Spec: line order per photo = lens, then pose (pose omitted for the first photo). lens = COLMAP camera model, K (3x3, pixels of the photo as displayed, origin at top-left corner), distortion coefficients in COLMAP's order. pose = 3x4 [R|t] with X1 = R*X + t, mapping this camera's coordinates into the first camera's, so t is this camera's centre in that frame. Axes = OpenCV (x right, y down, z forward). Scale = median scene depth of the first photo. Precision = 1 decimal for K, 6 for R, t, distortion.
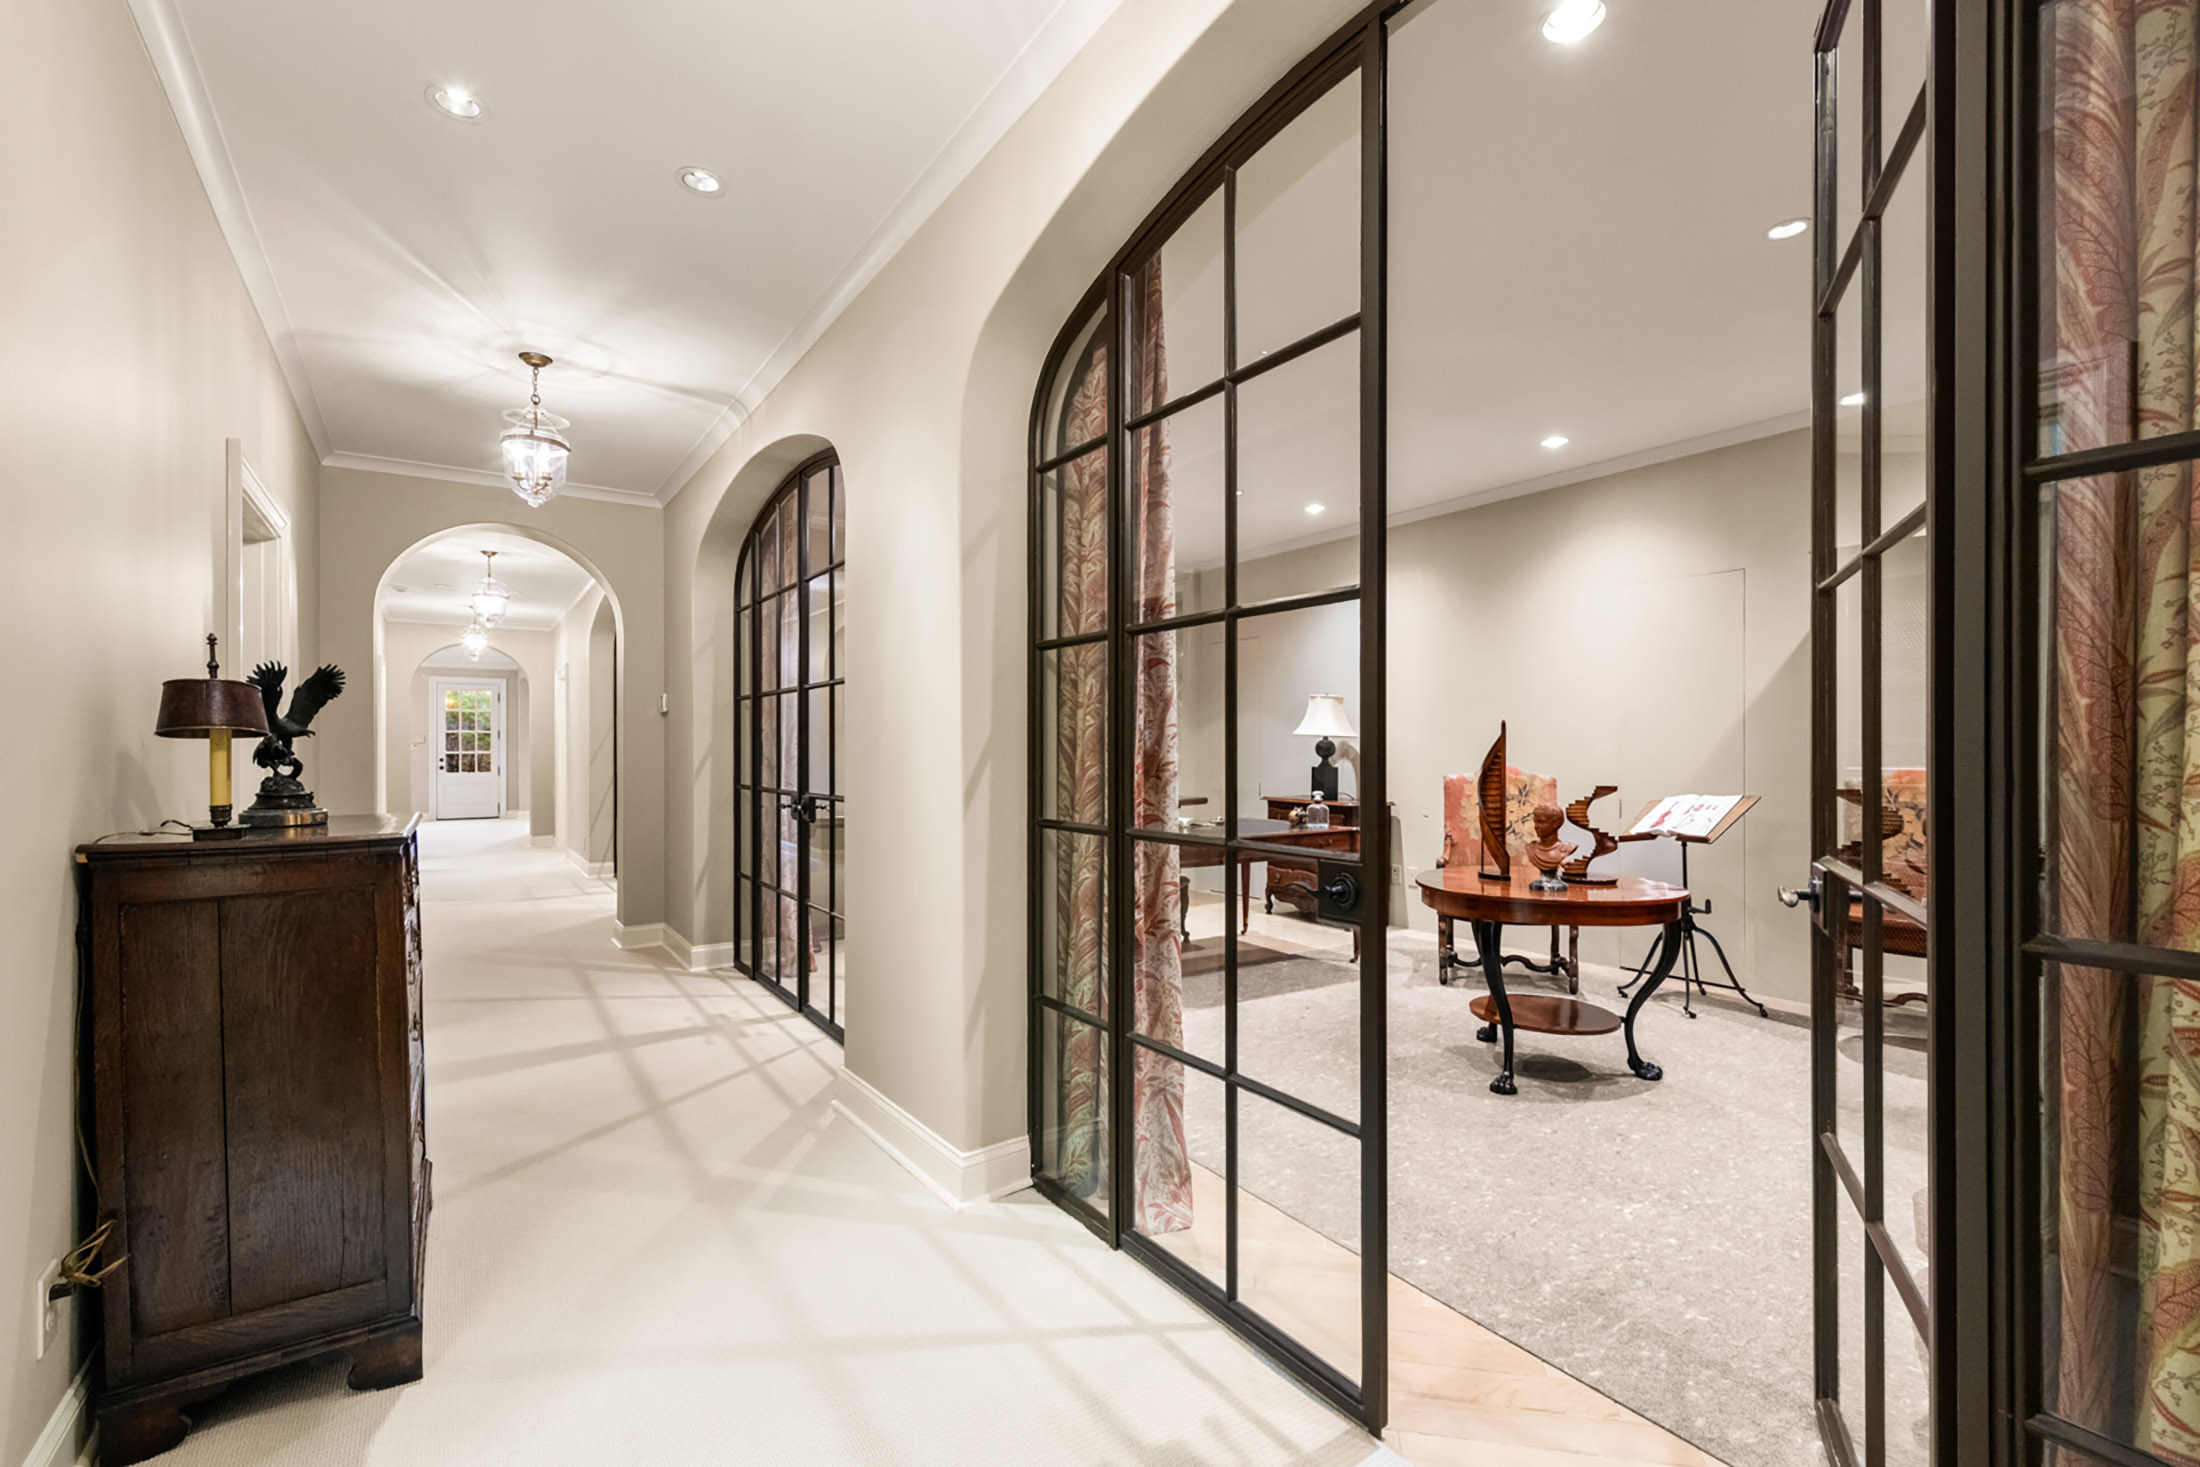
lens RADIAL K [[975.2, 0, 1105.9], [0, 975.2, 739.5], [0, 0, 1]] dist [0.000538, 0.000011]
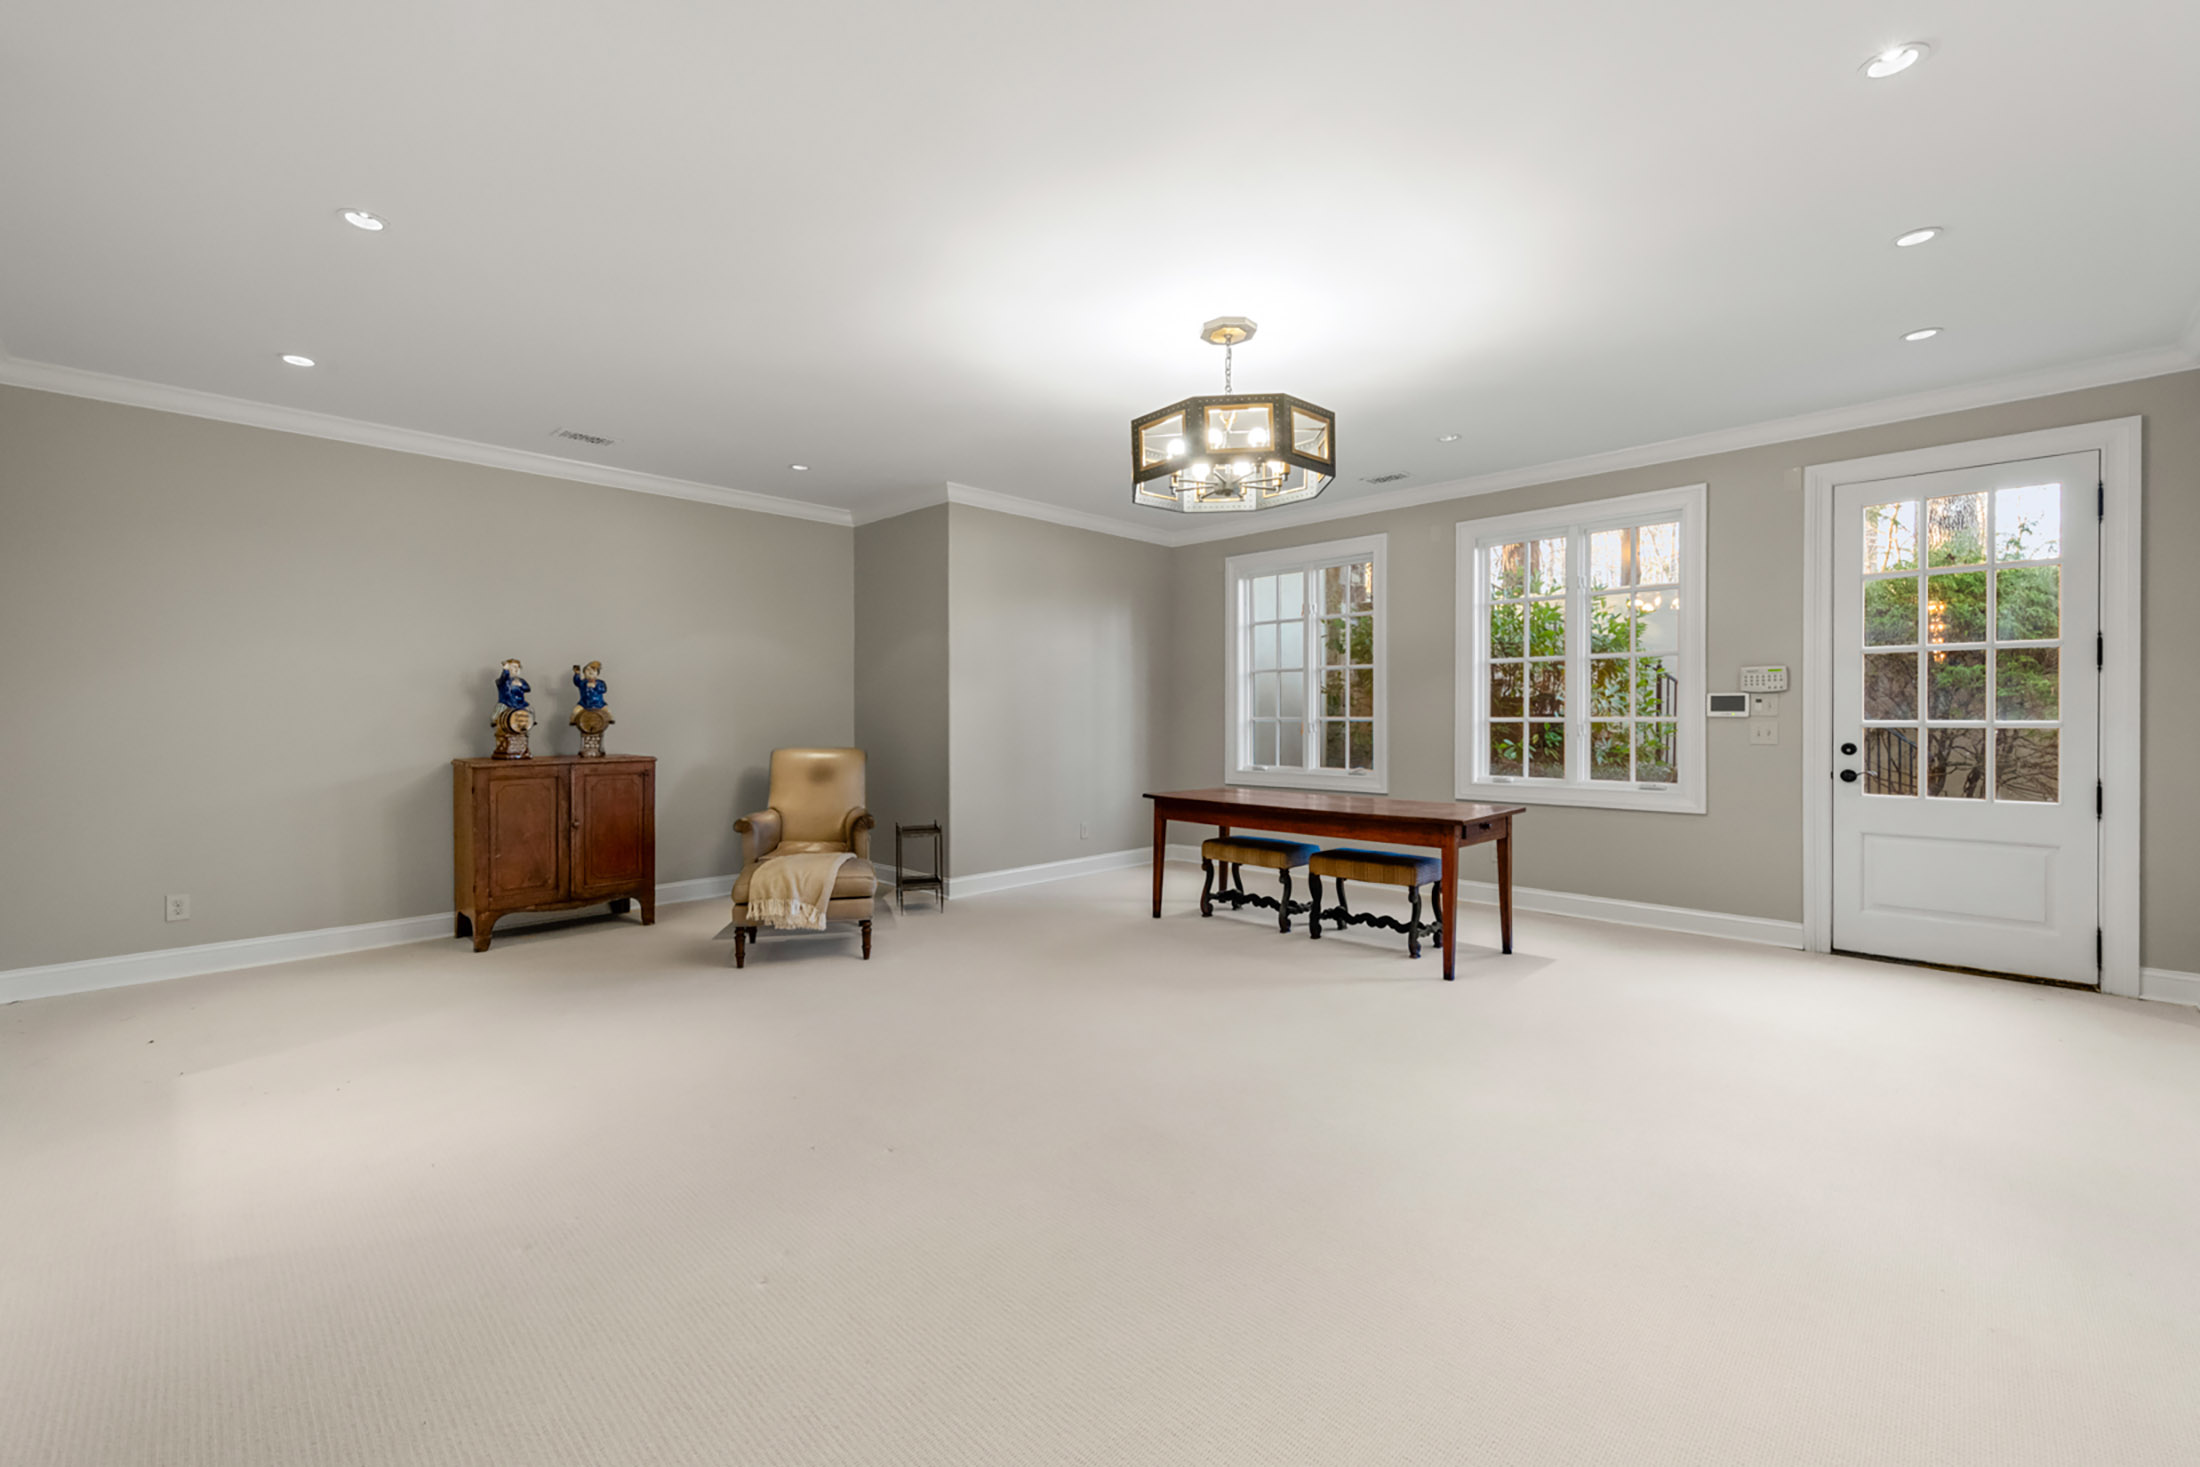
lens RADIAL K [[884.7, 0, 1098.4], [0, 884.7, 728.1], [0, 0, 1]] dist [-0.000633, -0.000050]
pose [[0.185076, 0.011003, -0.982663, -0.458349], [0.005304, 0.999912, 0.012195, 0.010411], [0.982710, -0.007469, 0.185002, 0.723609]]
